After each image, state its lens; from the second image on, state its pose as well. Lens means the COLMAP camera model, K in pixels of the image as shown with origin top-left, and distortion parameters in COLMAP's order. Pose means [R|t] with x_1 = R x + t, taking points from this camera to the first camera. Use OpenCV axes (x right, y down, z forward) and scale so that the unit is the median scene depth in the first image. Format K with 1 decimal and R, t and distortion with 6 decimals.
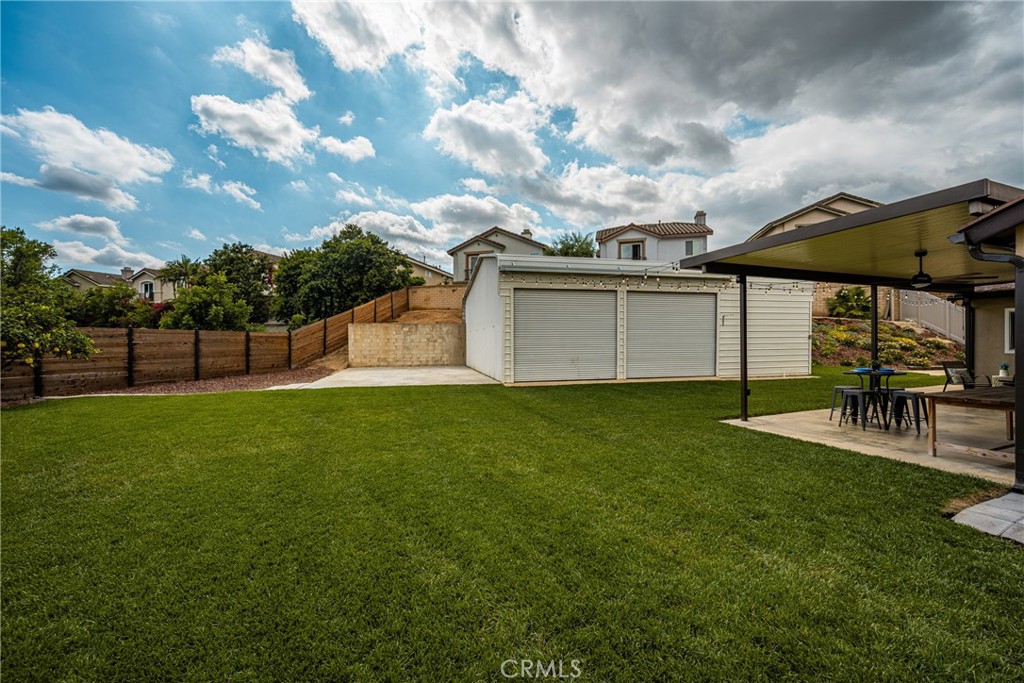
lens RADIAL K [[412.5, 0, 511.4], [0, 412.5, 336.2], [0, 0, 1]] dist [-0.000026, 0.000509]
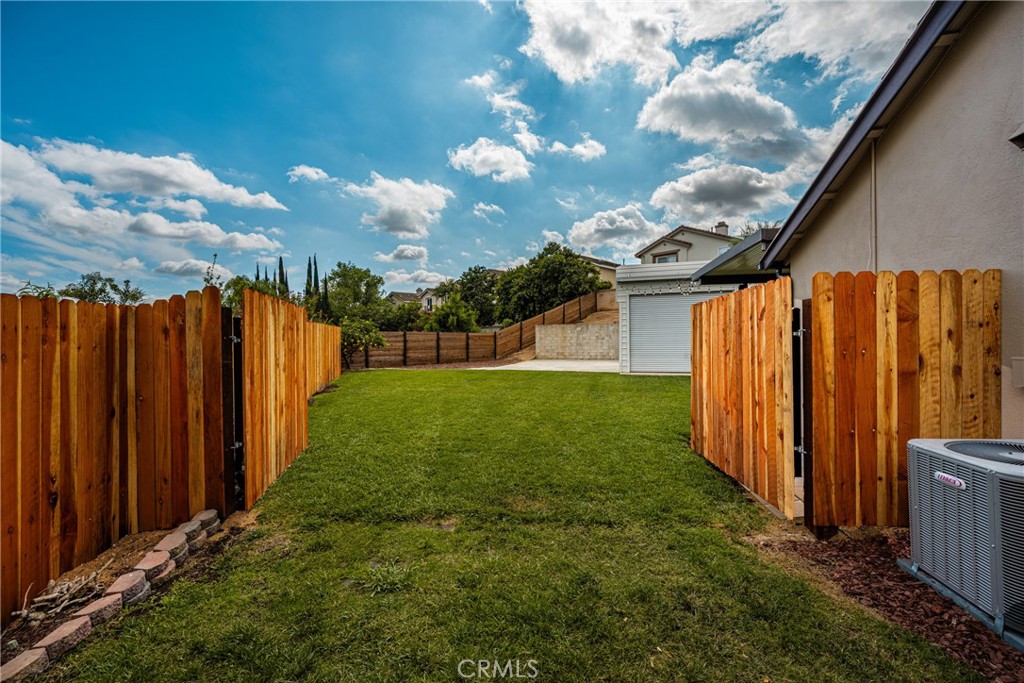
lens RADIAL K [[412.5, 0, 510.6], [0, 412.5, 342.3], [0, 0, 1]] dist [-0.000026, 0.000509]
pose [[0.852717, 0.001047, -0.522371, 0.162284], [0.009442, 0.999804, 0.017418, -0.000295], [0.522287, -0.019785, 0.852540, -0.107876]]
